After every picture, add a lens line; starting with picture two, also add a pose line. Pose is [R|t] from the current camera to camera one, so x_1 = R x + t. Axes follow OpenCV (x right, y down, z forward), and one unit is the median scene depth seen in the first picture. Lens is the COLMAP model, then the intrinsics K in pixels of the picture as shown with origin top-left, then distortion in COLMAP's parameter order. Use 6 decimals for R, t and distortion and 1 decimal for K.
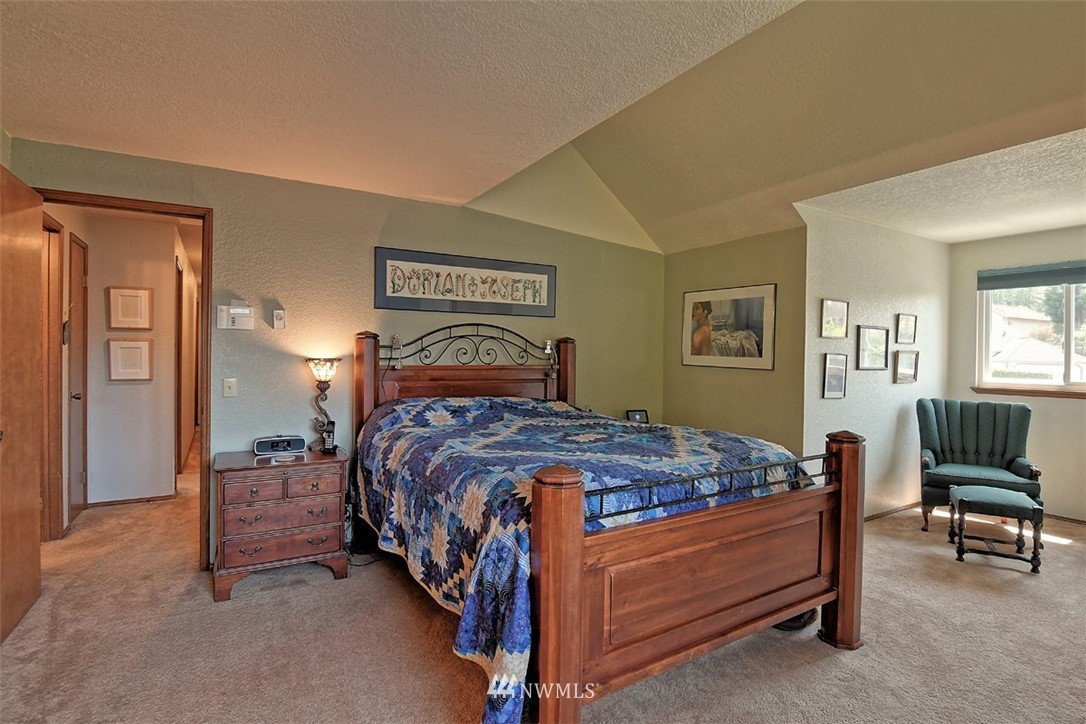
lens RADIAL K [[530.5, 0, 538.4], [0, 530.5, 357.1], [0, 0, 1]] dist [-0.010680, -0.000490]
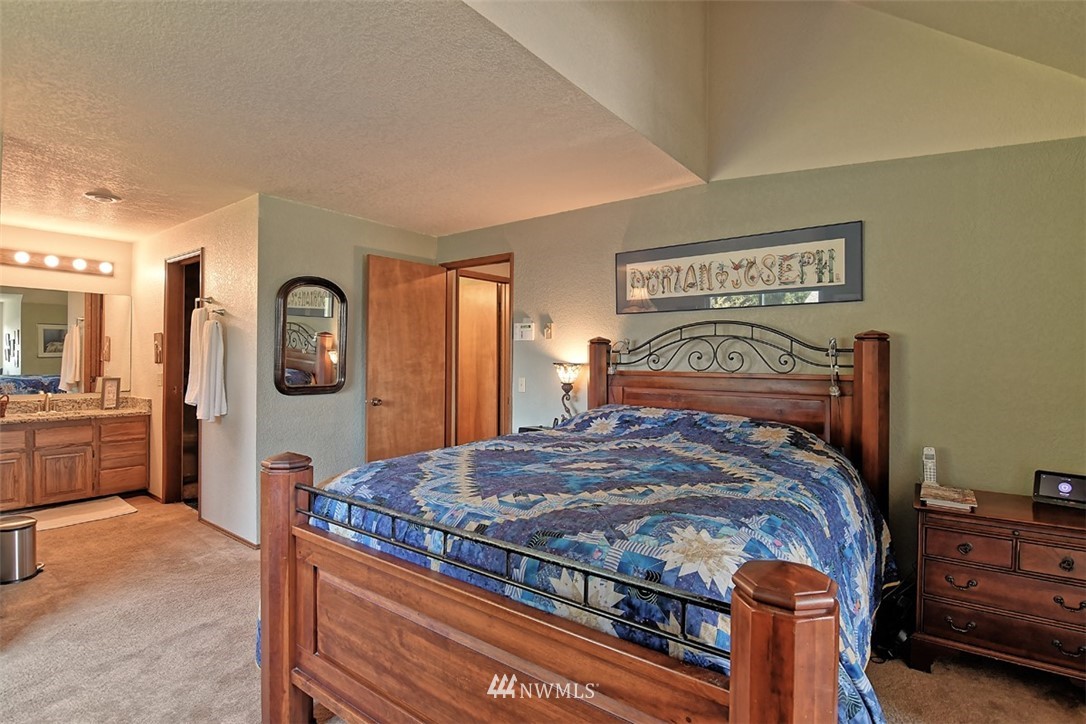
lens RADIAL K [[530.5, 0, 538.4], [0, 530.5, 357.1], [0, 0, 1]] dist [-0.010680, -0.000490]
pose [[0.367932, -0.009380, -0.929805, 0.559125], [-0.004622, 0.999918, -0.011916, 0.003059], [0.929841, 0.008682, 0.367859, 0.468494]]
